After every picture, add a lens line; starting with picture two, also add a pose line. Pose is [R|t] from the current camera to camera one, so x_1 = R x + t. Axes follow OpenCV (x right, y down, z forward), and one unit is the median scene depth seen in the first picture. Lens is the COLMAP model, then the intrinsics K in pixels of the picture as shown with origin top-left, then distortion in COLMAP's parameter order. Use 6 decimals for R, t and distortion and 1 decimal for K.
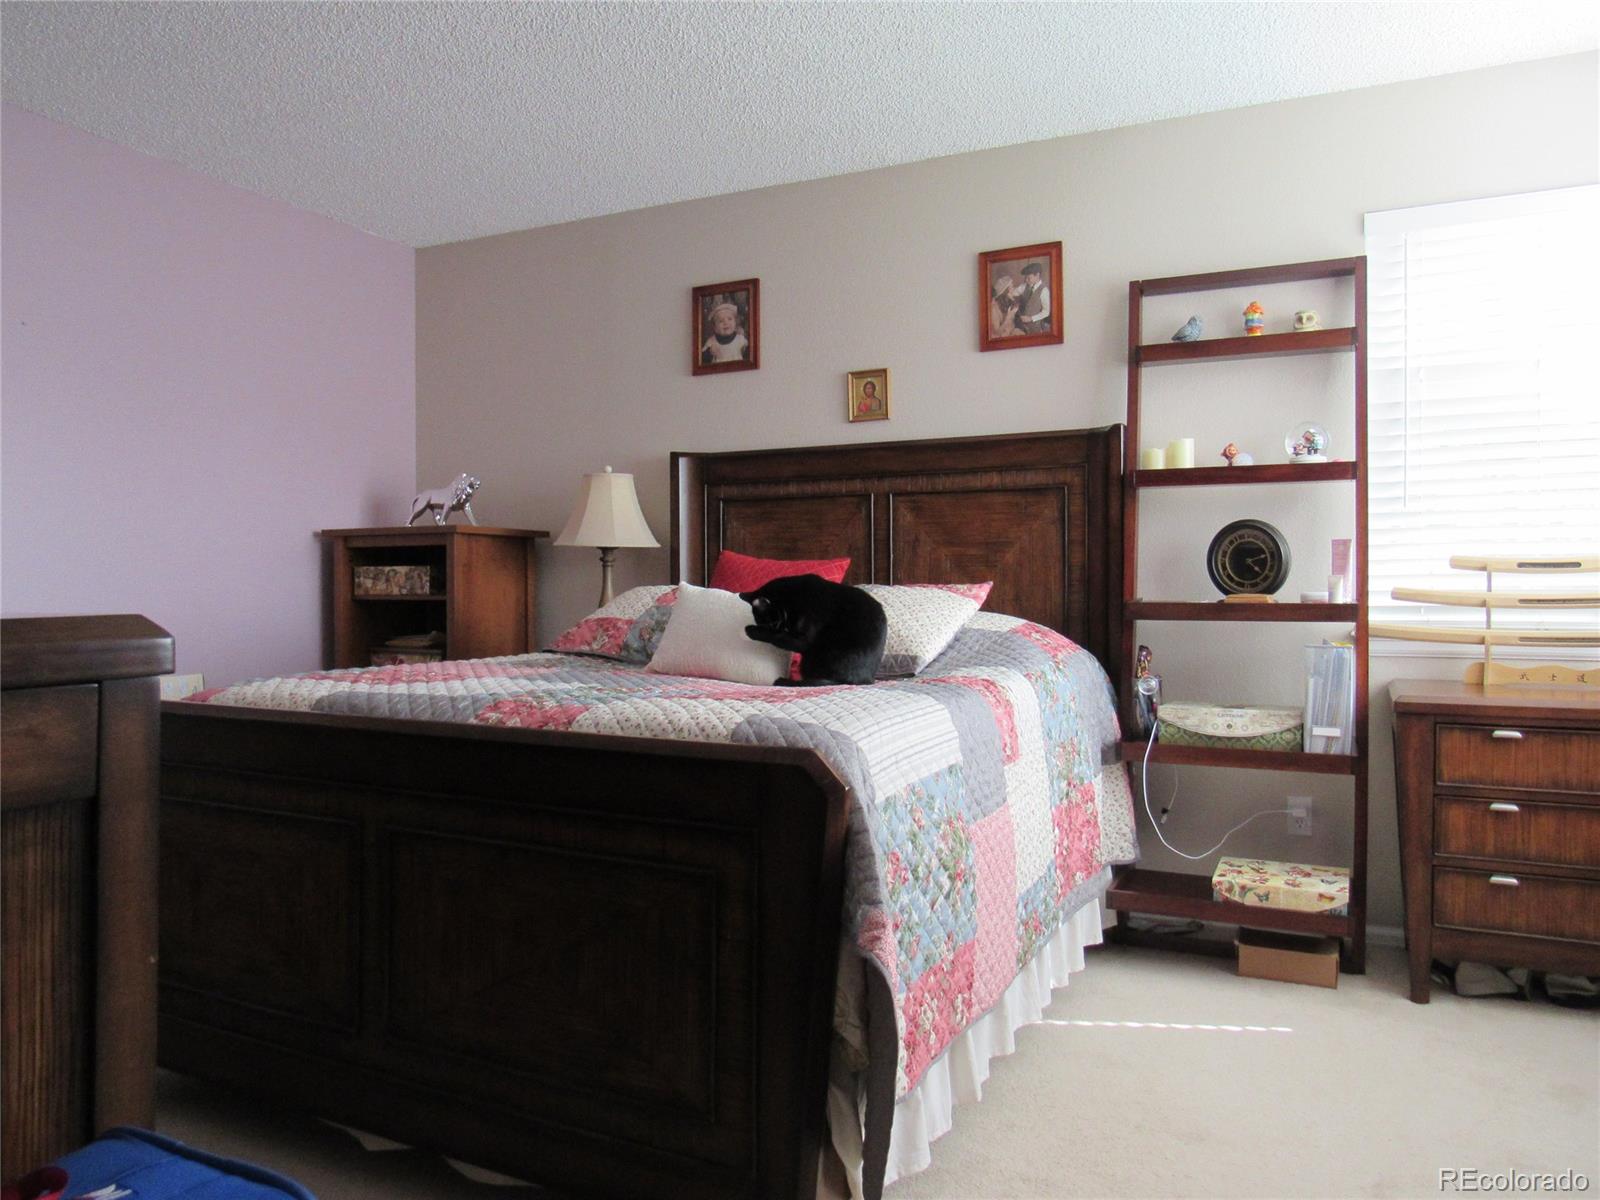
lens RADIAL K [[1144.7, 0, 800.0], [0, 1144.7, 600.0], [0, 0, 1]] dist [0.005359, 0.001540]
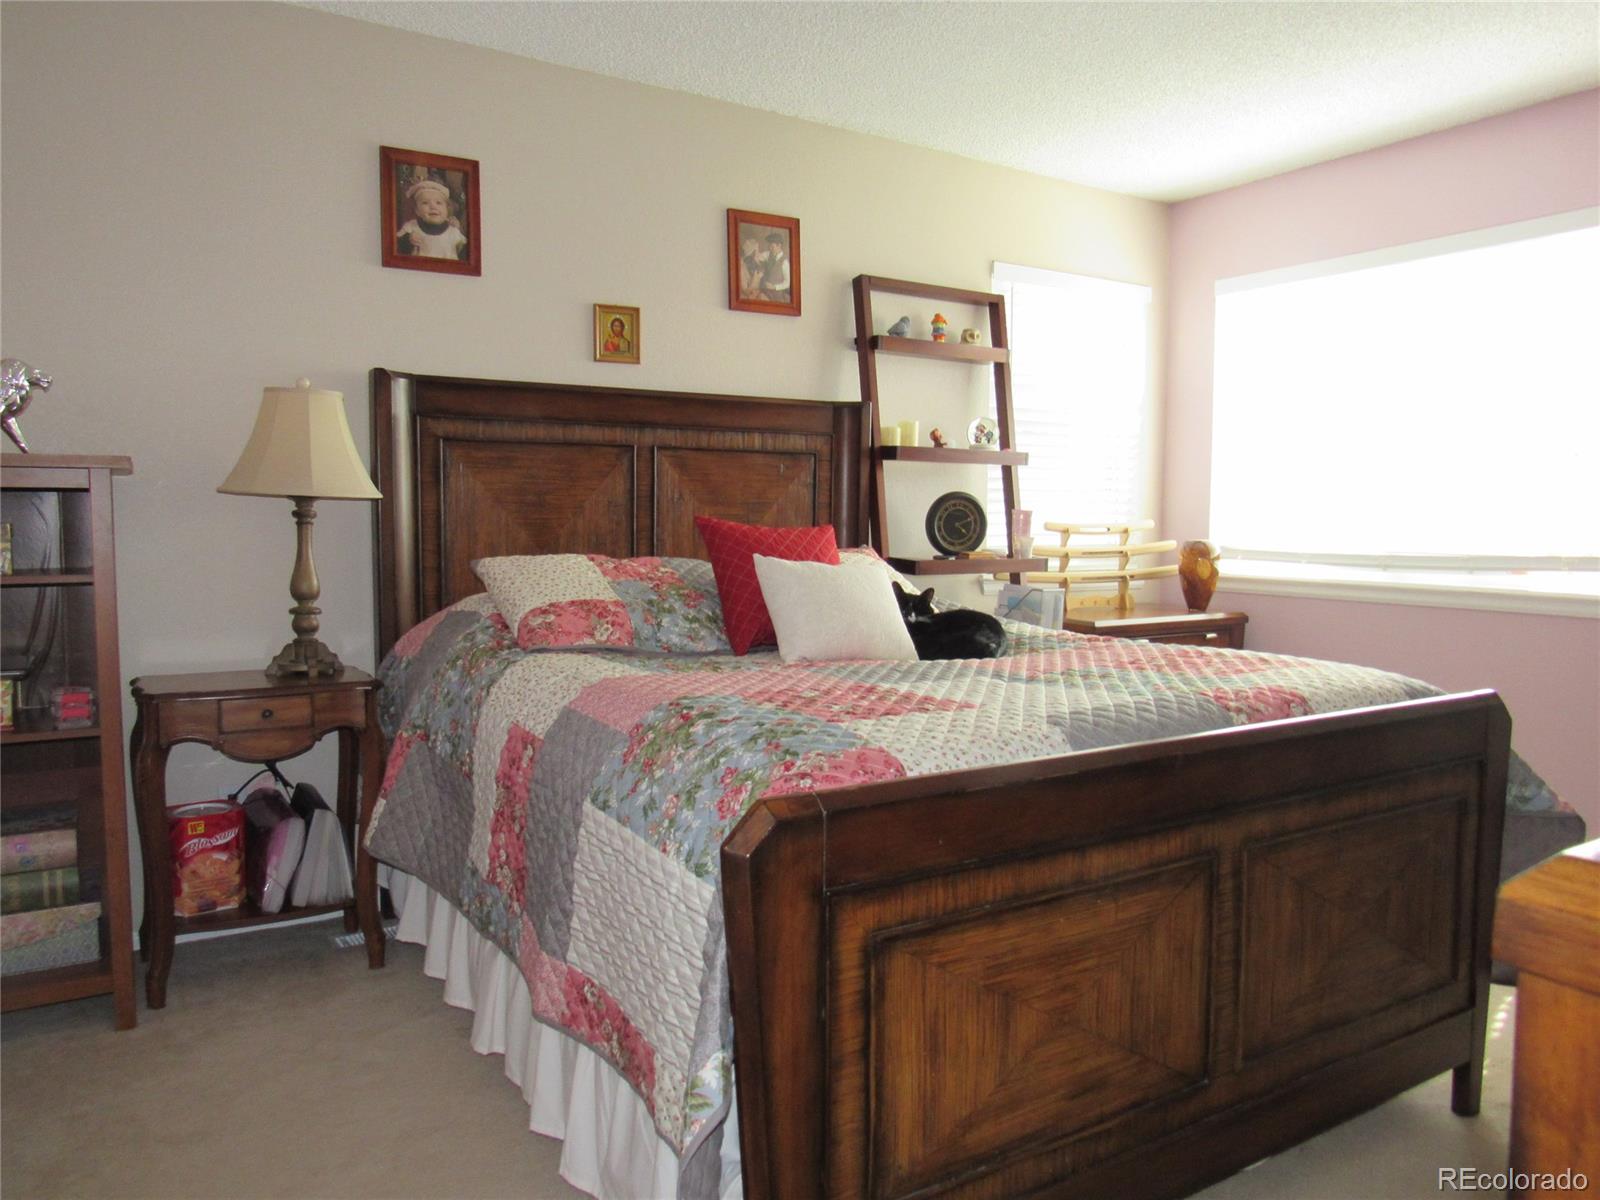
lens RADIAL K [[1152.1, 0, 795.2], [0, 1152.1, 596.6], [0, 0, 1]] dist [-0.026283, 0.005595]
pose [[0.520775, -0.057040, 0.851786, -0.677369], [0.004296, 0.997928, 0.064200, -0.031937], [-0.853683, -0.029775, 0.519941, 0.426327]]
